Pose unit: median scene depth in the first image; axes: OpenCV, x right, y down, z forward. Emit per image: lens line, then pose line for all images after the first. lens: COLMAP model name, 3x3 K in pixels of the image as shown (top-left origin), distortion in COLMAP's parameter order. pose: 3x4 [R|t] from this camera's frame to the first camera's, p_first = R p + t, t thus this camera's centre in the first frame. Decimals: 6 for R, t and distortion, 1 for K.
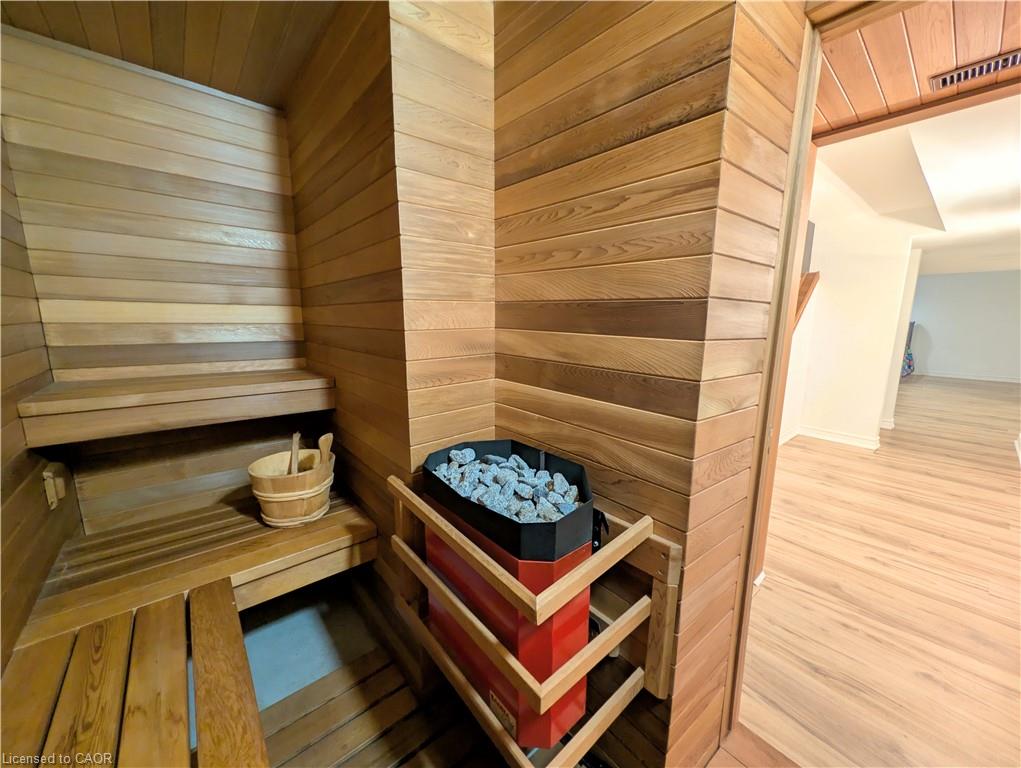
lens RADIAL K [[393.6, 0, 509.0], [0, 393.6, 385.7], [0, 0, 1]] dist [-0.000481, 0.000714]
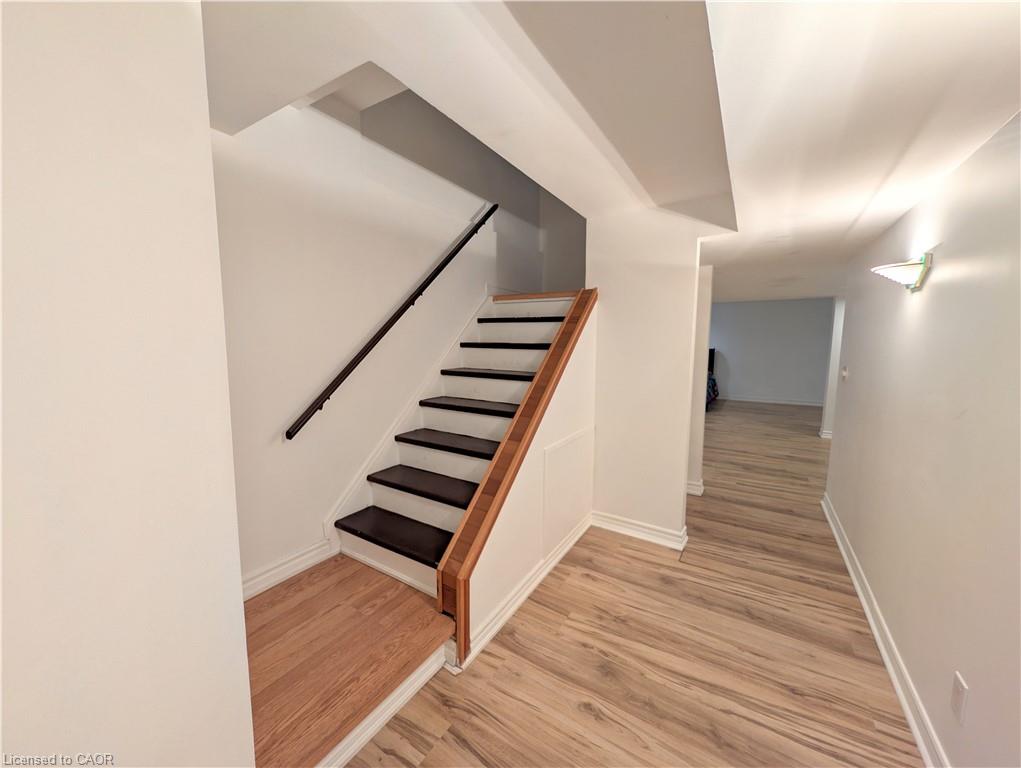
lens RADIAL K [[393.6, 0, 513.7], [0, 393.6, 386.4], [0, 0, 1]] dist [-0.000481, 0.000714]
pose [[0.947767, -0.042386, 0.316134, 0.425704], [0.059855, 0.997158, -0.045750, -0.096286], [-0.313297, 0.062282, 0.947611, 0.405159]]
